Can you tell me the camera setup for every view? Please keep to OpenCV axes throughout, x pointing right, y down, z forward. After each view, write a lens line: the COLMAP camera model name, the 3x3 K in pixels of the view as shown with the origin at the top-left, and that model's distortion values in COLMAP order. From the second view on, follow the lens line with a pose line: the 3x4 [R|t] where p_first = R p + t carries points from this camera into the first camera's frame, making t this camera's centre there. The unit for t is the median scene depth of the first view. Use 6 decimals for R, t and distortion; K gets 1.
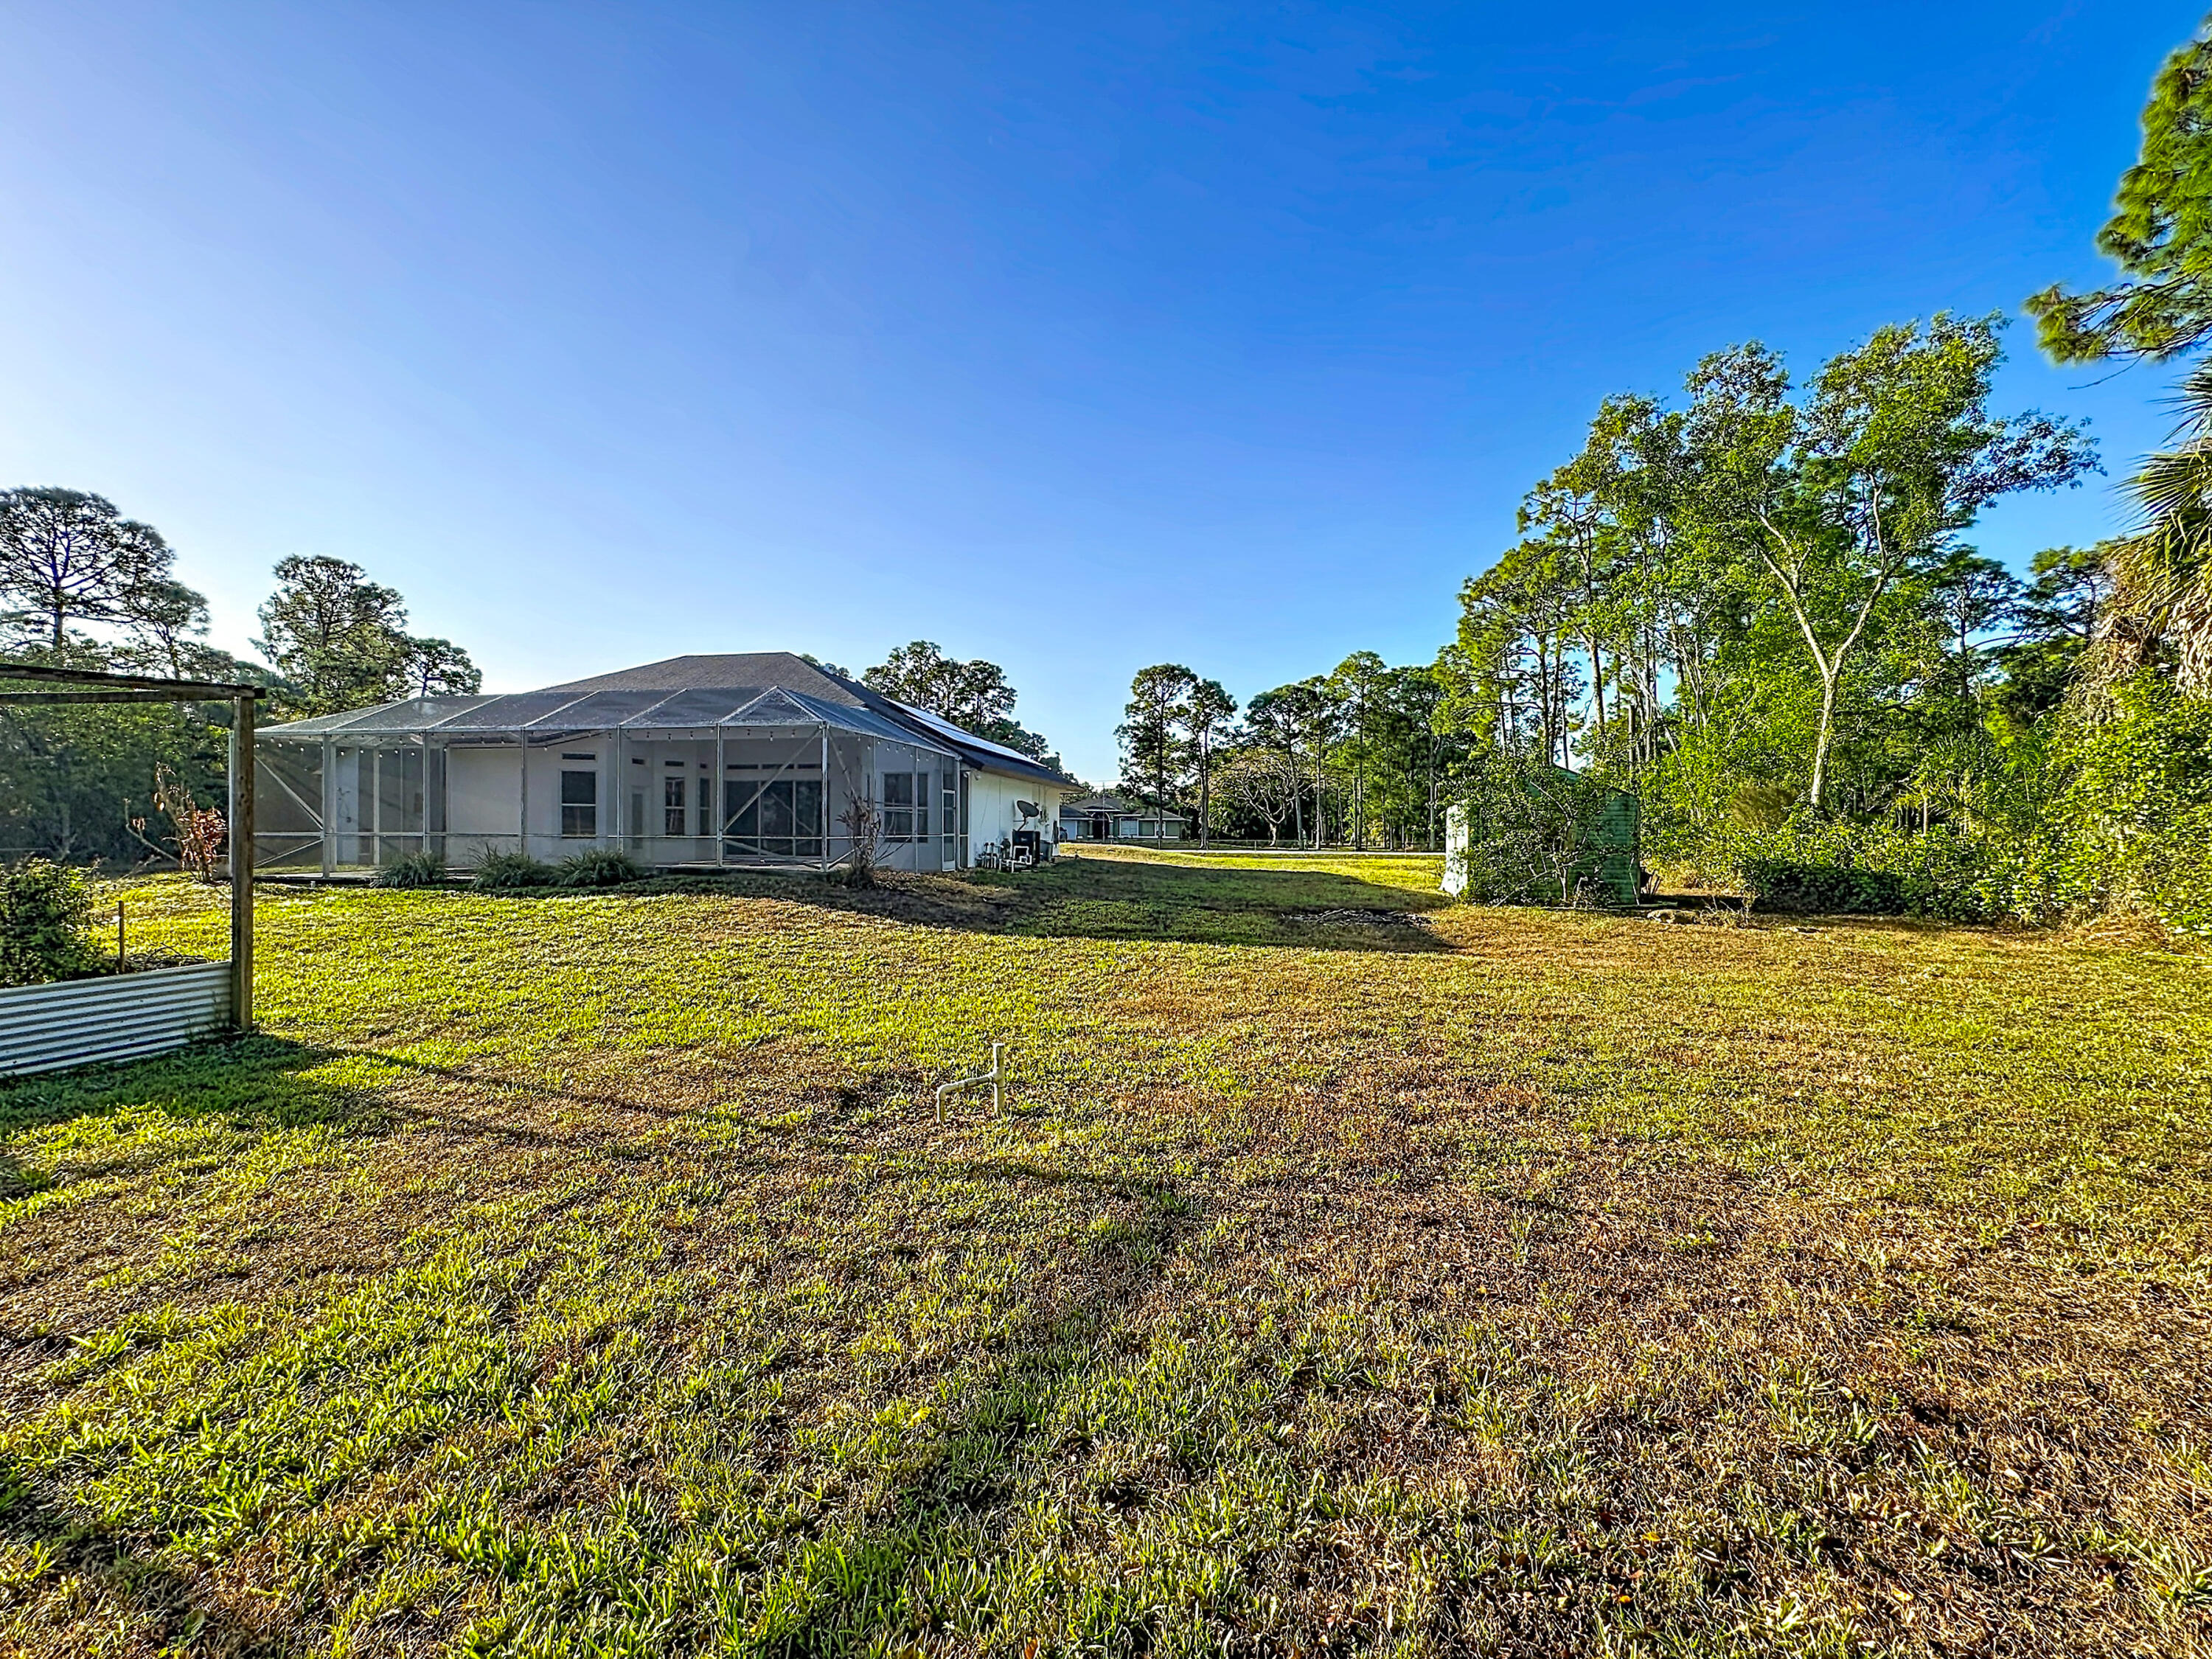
lens RADIAL K [[929.3, 0, 1102.7], [0, 929.3, 835.6], [0, 0, 1]] dist [-0.038410, 0.020594]
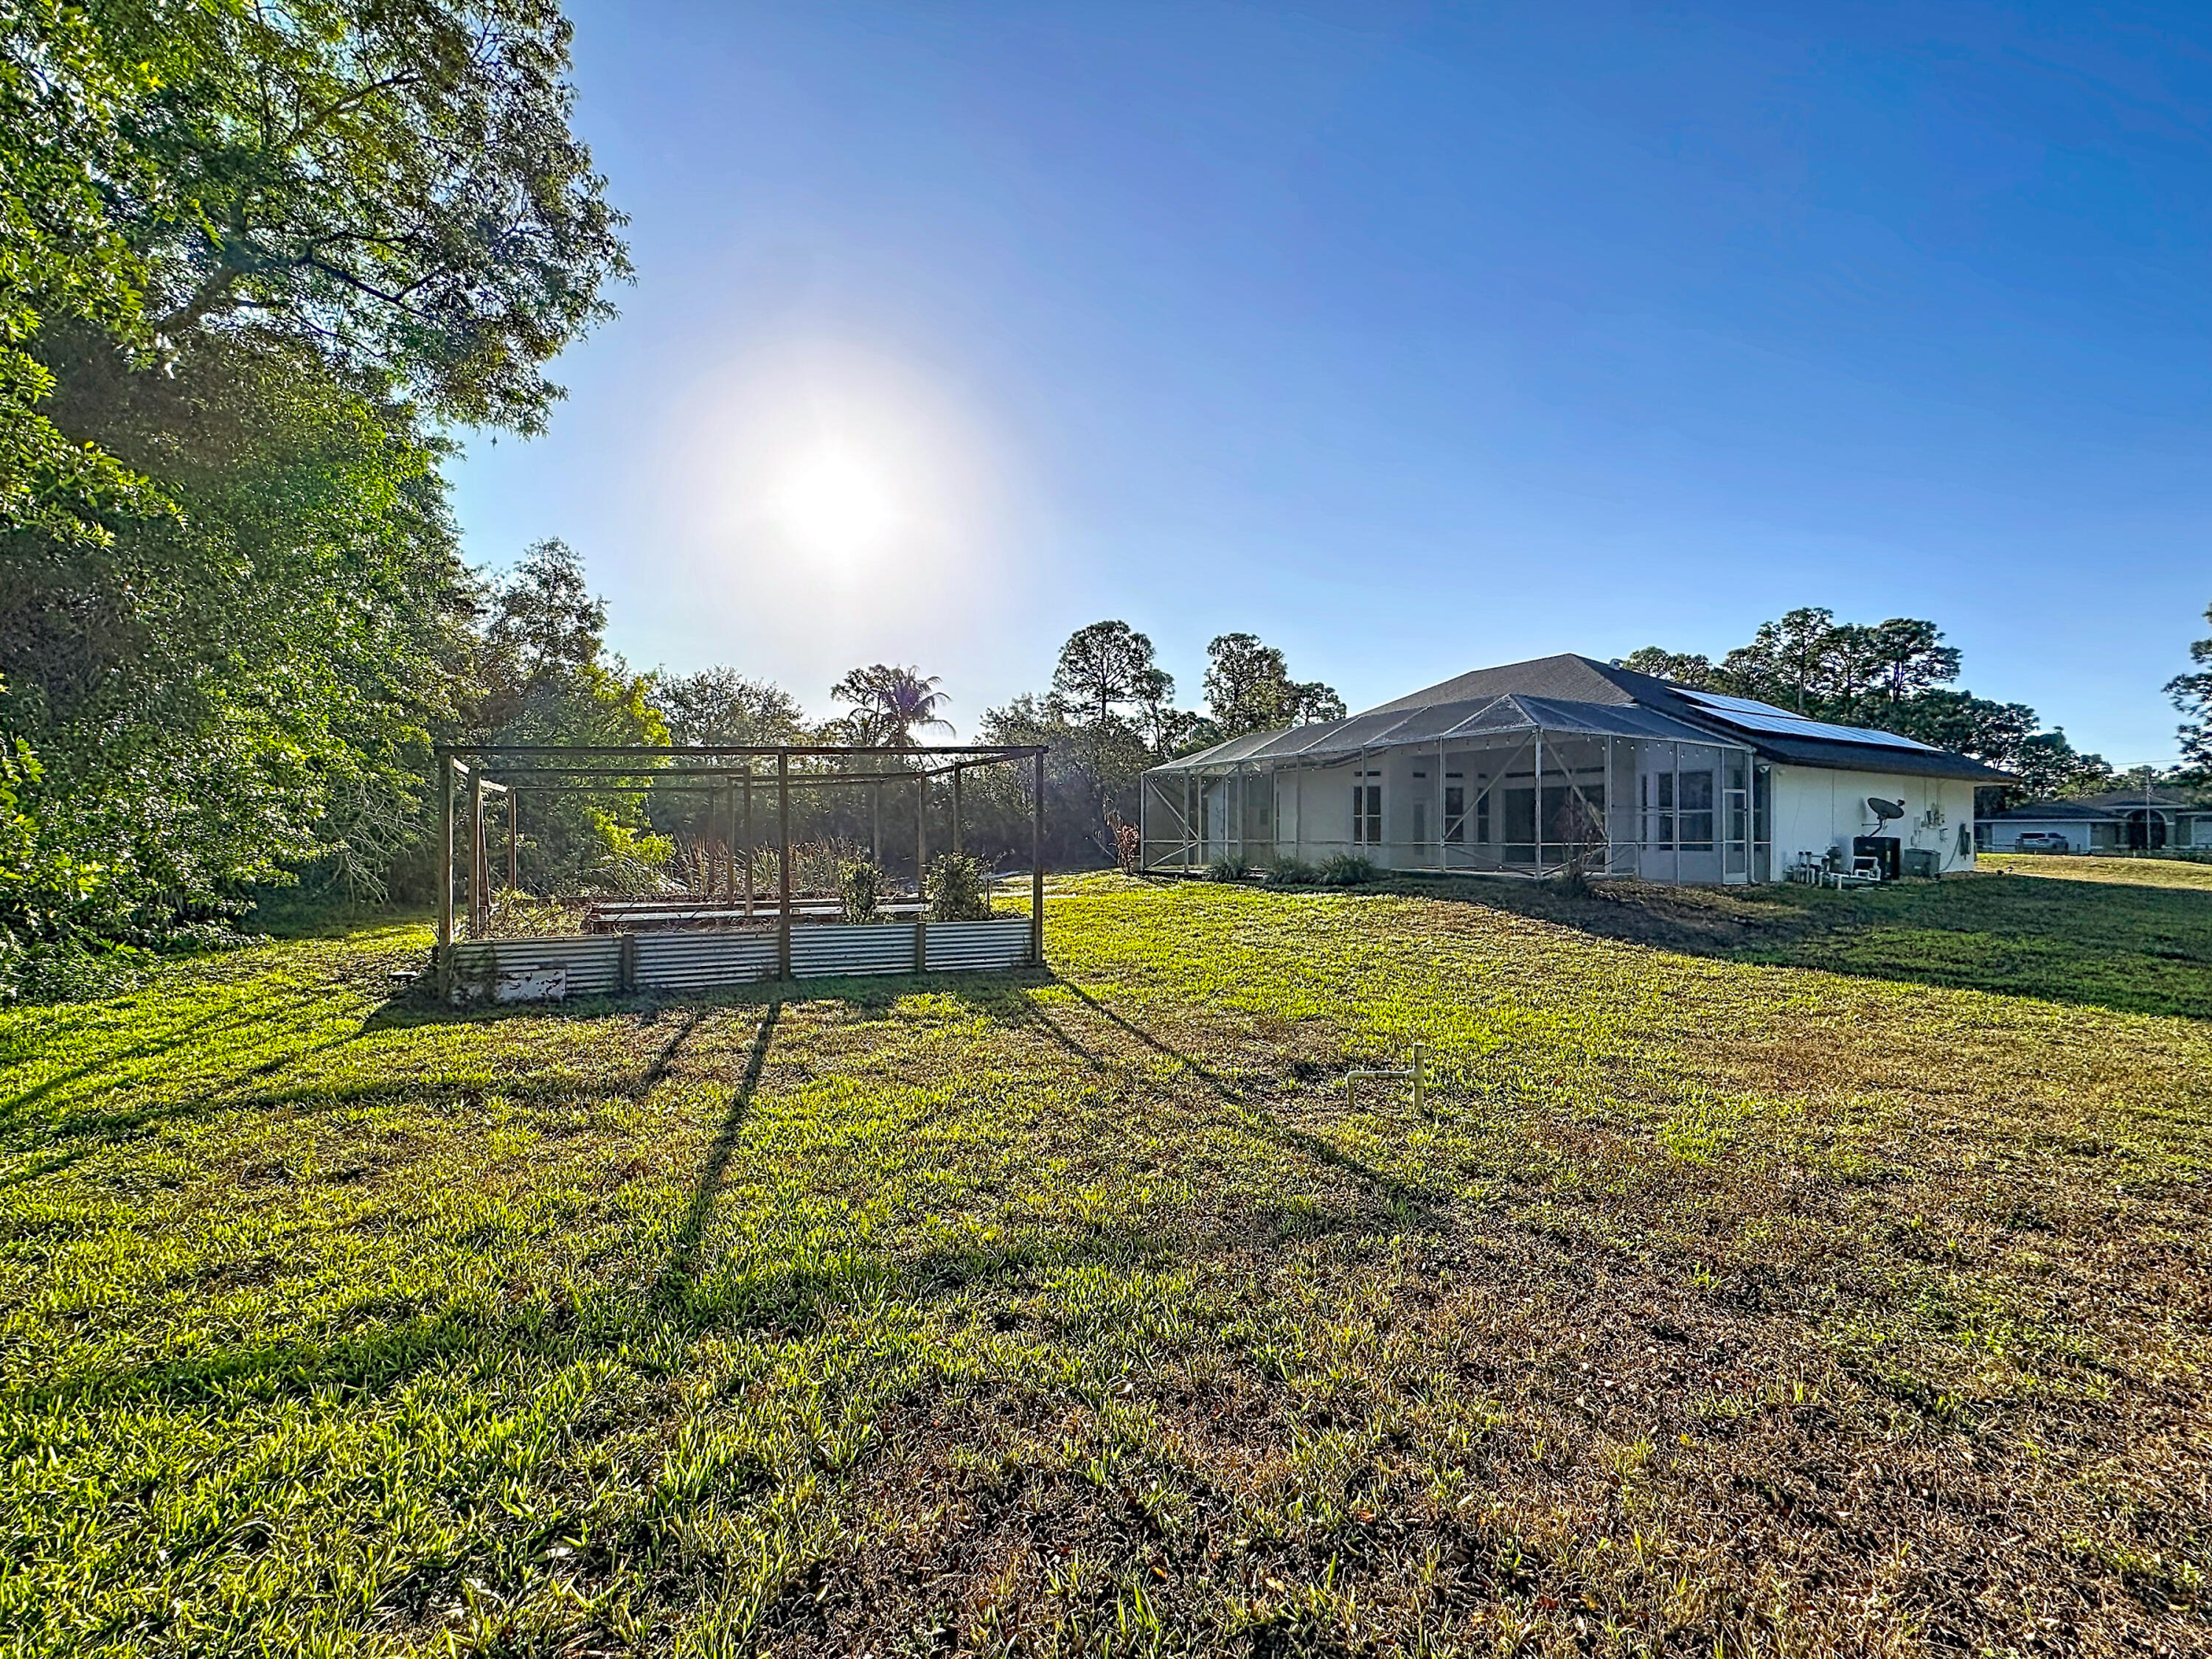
lens RADIAL K [[916.2, 0, 1097.4], [0, 916.2, 831.4], [0, 0, 1]] dist [-0.024040, 0.000206]
pose [[0.624993, -0.008926, -0.780579, 0.066731], [-0.002108, 0.999912, -0.013122, 0.001005], [0.780628, 0.009846, 0.624919, 0.015059]]
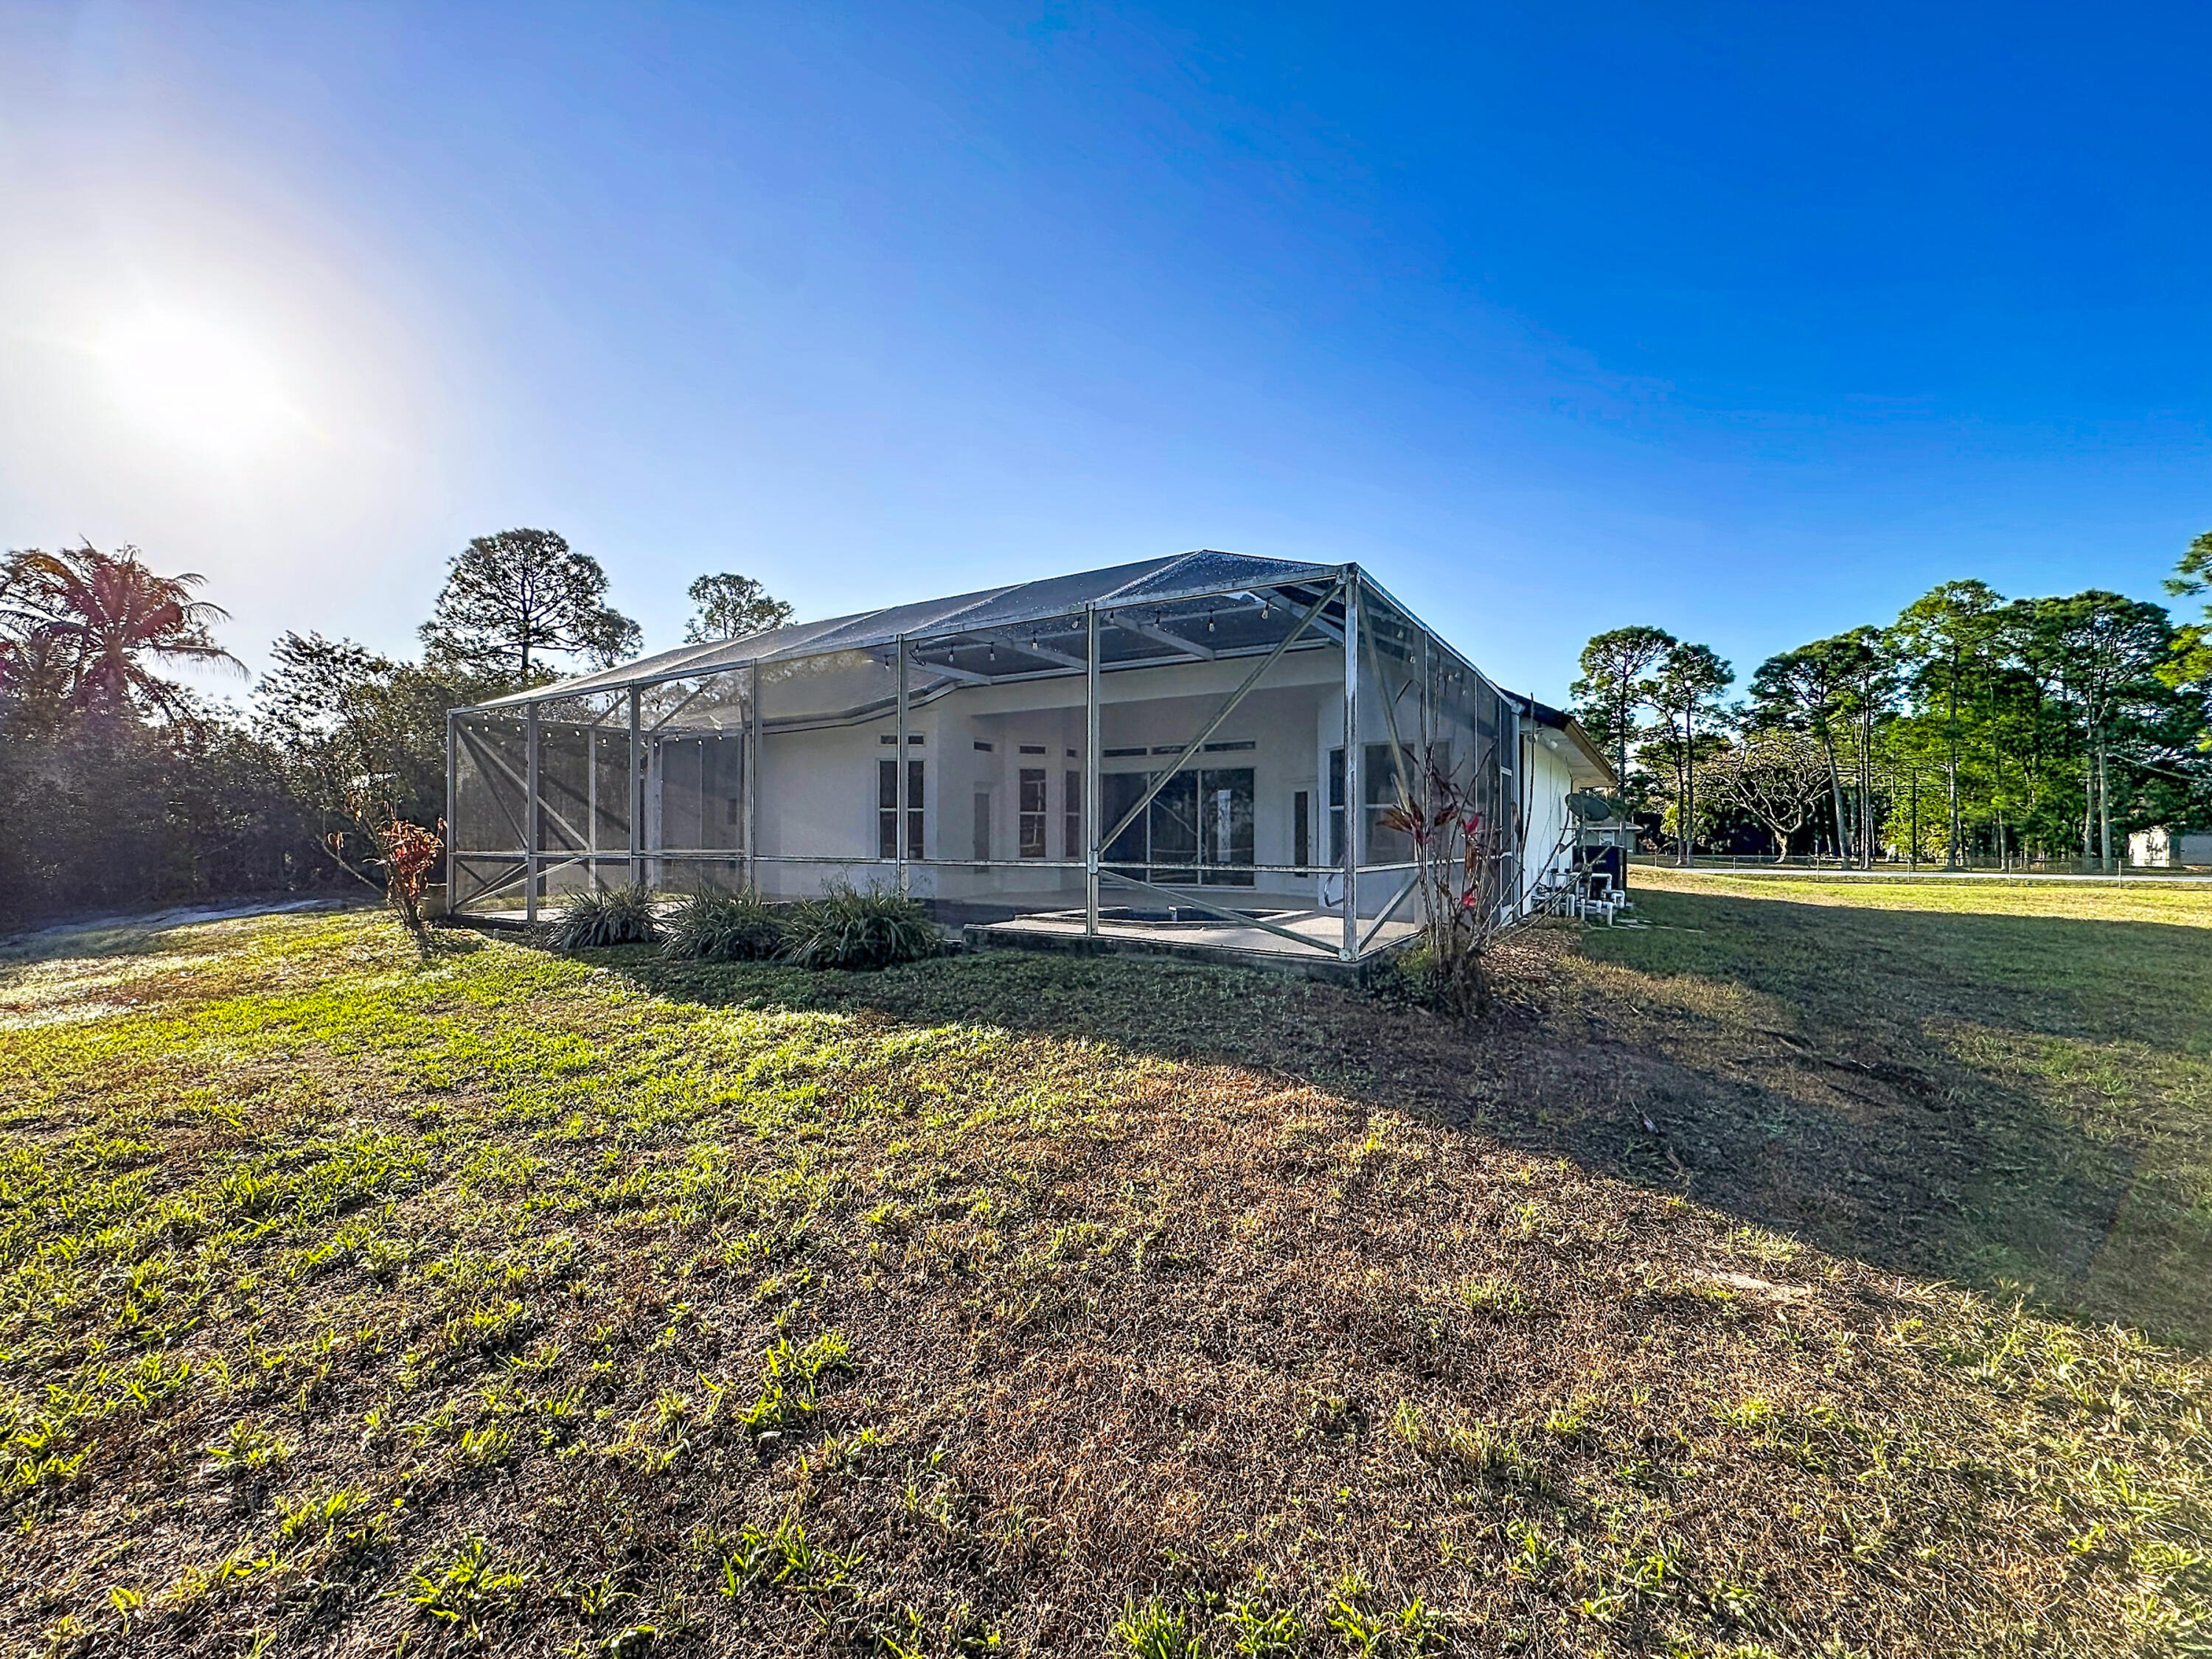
lens RADIAL K [[916.2, 0, 1097.4], [0, 916.2, 831.4], [0, 0, 1]] dist [-0.024040, 0.000206]
pose [[0.925114, -0.007137, -0.379623, -0.105163], [0.000590, 0.999849, -0.017358, -0.003099], [0.379690, 0.015834, 0.924978, 0.254961]]
